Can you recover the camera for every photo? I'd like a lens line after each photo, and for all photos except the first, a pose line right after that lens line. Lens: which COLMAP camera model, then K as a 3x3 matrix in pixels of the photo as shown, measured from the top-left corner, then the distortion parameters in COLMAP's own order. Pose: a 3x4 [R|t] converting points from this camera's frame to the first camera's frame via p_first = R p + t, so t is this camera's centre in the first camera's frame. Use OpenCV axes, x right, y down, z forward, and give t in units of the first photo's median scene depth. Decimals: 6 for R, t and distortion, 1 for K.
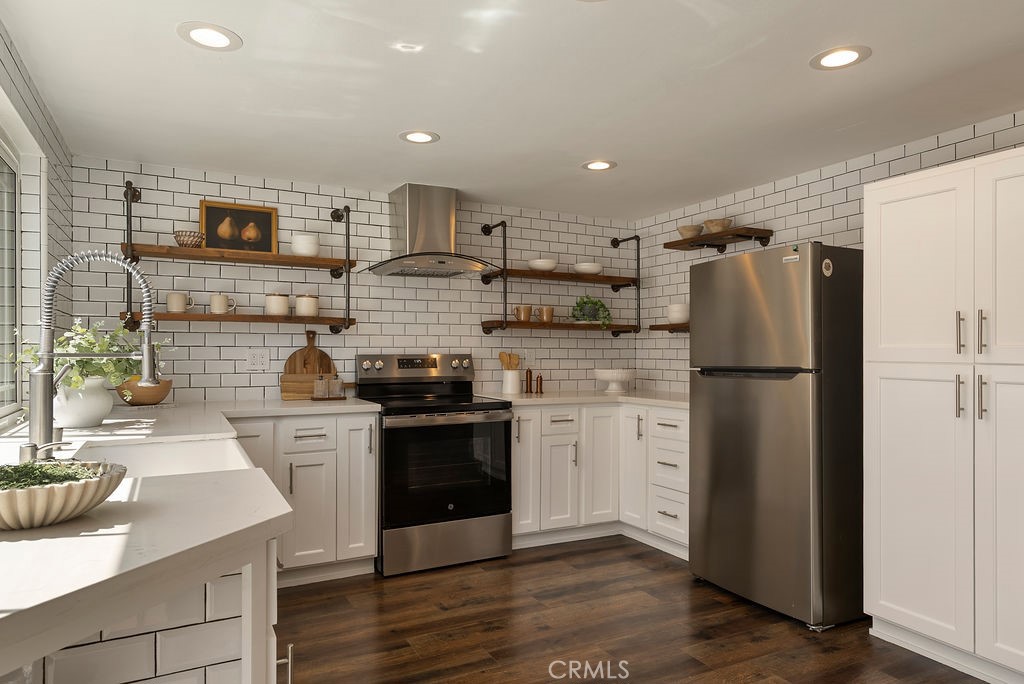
lens RADIAL K [[631.2, 0, 511.1], [0, 631.2, 351.5], [0, 0, 1]] dist [-0.005213, -0.003662]
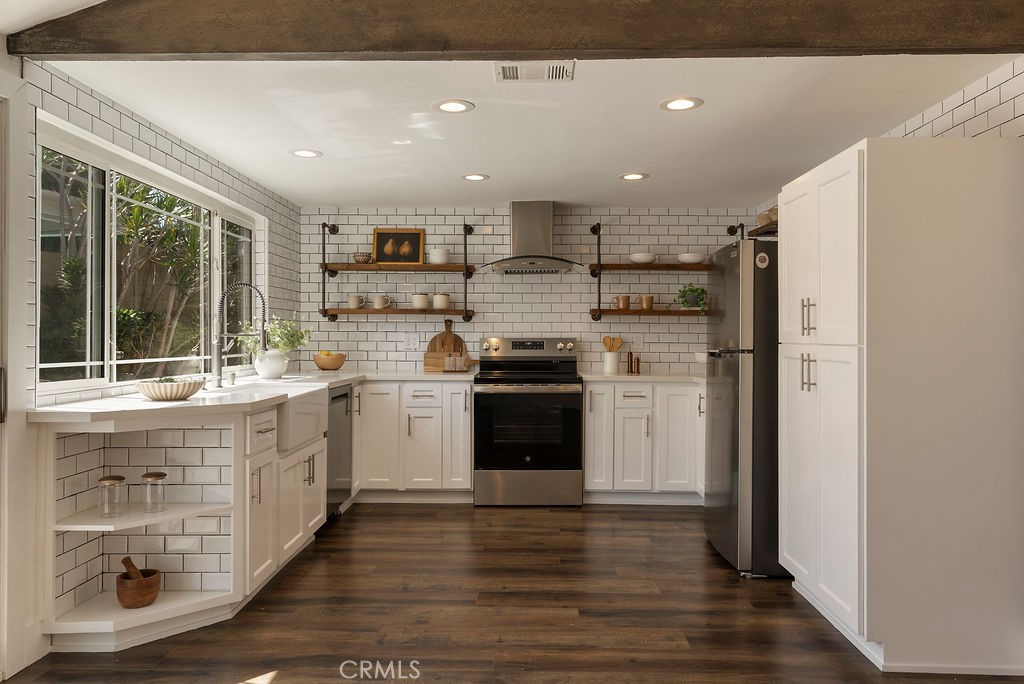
lens RADIAL K [[715.3, 0, 512.1], [0, 715.3, 337.9], [0, 0, 1]] dist [-0.038238, -0.000322]
pose [[0.876614, 0.001380, -0.481192, 0.526962], [-0.002160, 0.999997, -0.001069, 0.006583], [0.481189, 0.001977, 0.876615, -0.246270]]
